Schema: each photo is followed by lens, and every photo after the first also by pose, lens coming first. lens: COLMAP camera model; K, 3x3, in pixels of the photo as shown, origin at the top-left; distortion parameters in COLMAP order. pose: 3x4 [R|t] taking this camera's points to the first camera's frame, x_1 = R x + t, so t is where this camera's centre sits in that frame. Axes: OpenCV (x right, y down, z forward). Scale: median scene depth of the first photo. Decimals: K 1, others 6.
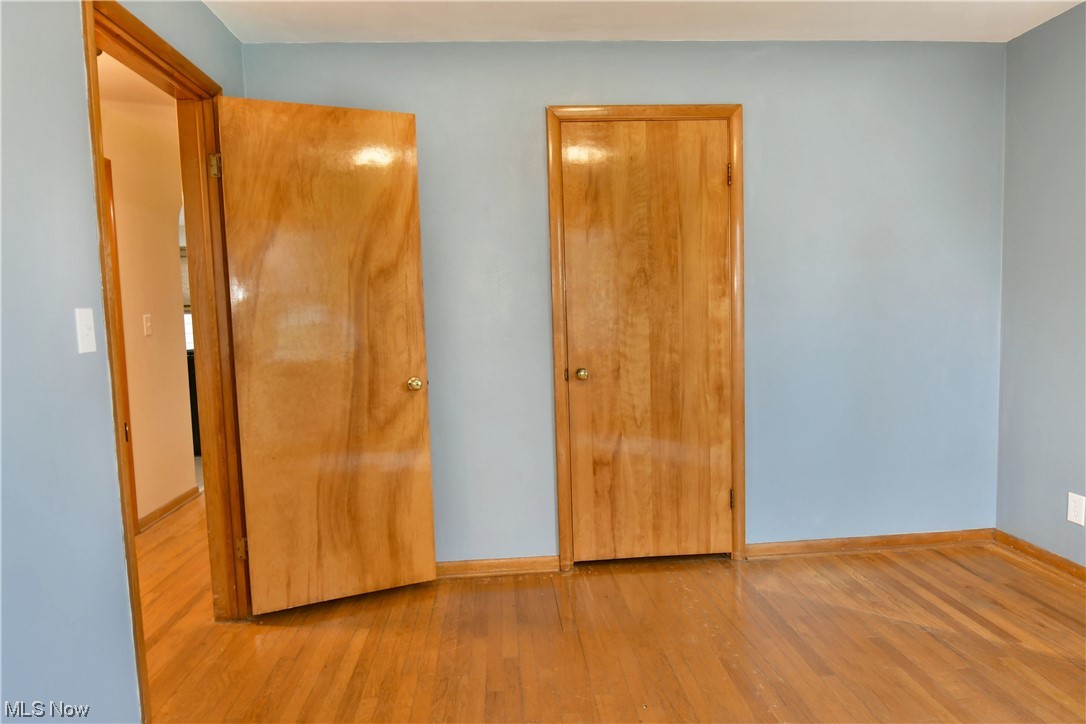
lens RADIAL K [[668.7, 0, 543.6], [0, 668.7, 364.6], [0, 0, 1]] dist [-0.010407, -0.004898]
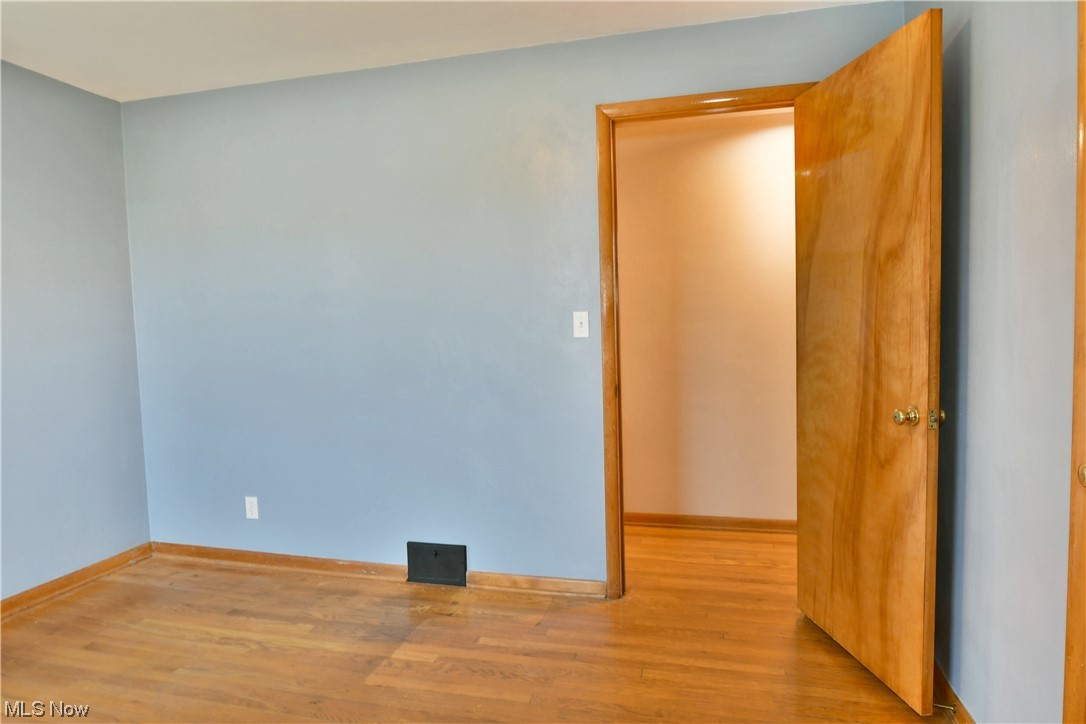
lens RADIAL K [[668.7, 0, 543.0], [0, 668.7, 363.1], [0, 0, 1]] dist [-0.010407, -0.004898]
pose [[-0.327524, 0.098379, -0.939707, 0.579755], [-0.046782, 0.991656, 0.120123, -0.091569], [0.943684, 0.083305, -0.320189, 0.886259]]
